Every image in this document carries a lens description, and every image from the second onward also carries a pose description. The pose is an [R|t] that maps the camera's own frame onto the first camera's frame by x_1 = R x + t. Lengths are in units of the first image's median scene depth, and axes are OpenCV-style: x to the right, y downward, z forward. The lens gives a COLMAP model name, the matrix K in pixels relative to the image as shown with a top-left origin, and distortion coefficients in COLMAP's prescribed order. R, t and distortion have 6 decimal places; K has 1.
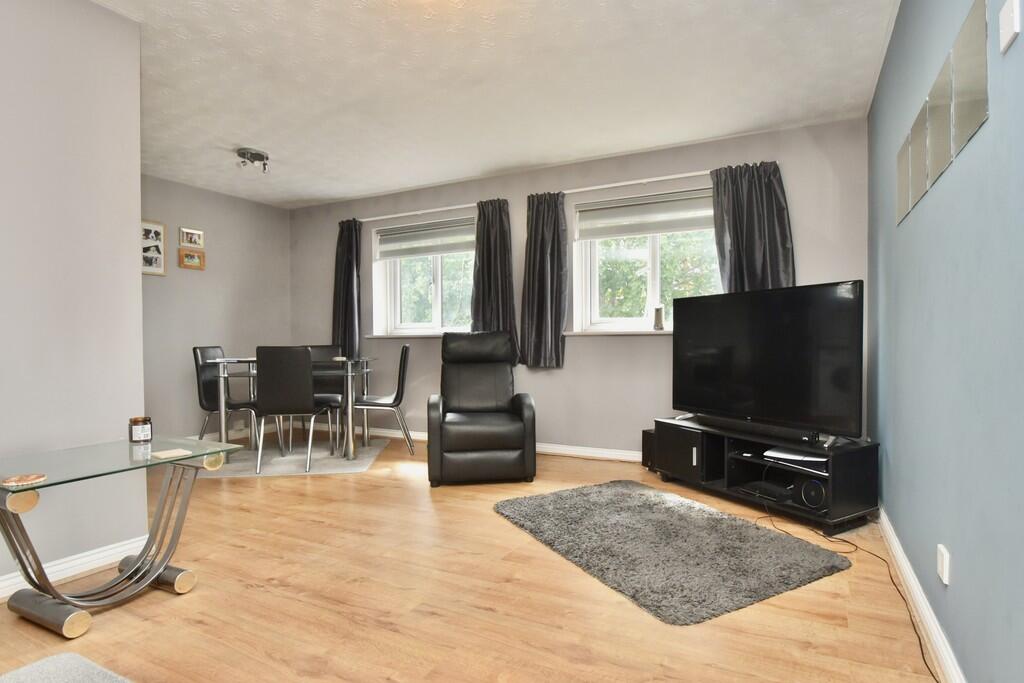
lens RADIAL K [[537.4, 0, 512.0], [0, 537.4, 341.5], [0, 0, 1]] dist [0.001524, 0.000342]
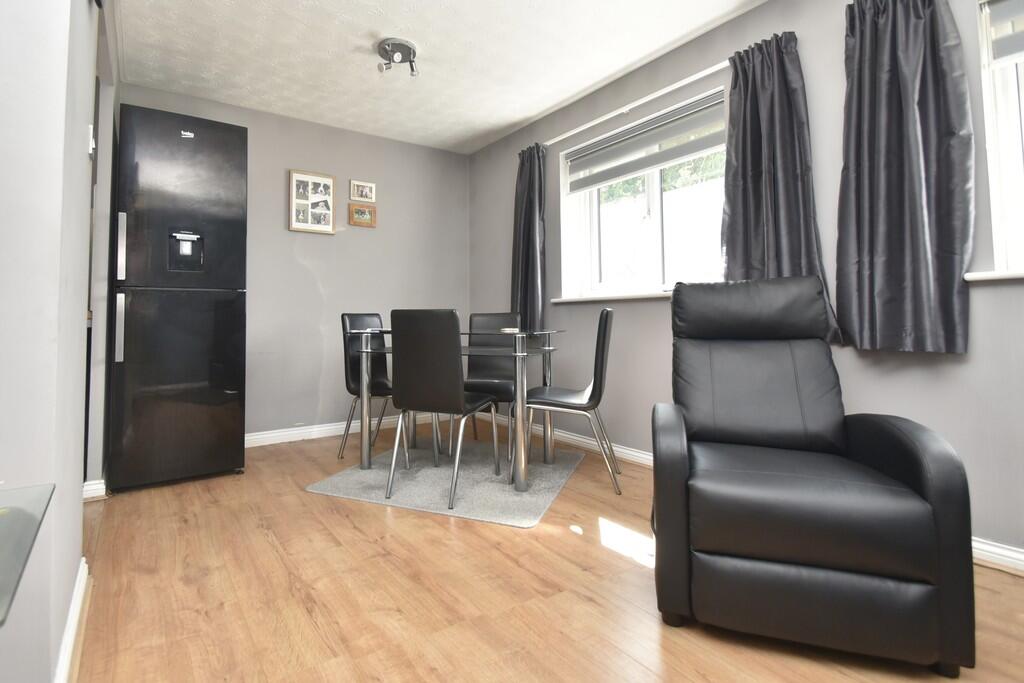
lens RADIAL K [[464.9, 0, 509.8], [0, 464.9, 296.9], [0, 0, 1]] dist [-0.014136, -0.000406]
pose [[0.918593, -0.016600, -0.394856, -0.090422], [-0.003028, 0.998793, -0.049033, 0.019268], [0.395193, 0.046237, 0.917434, 0.474148]]
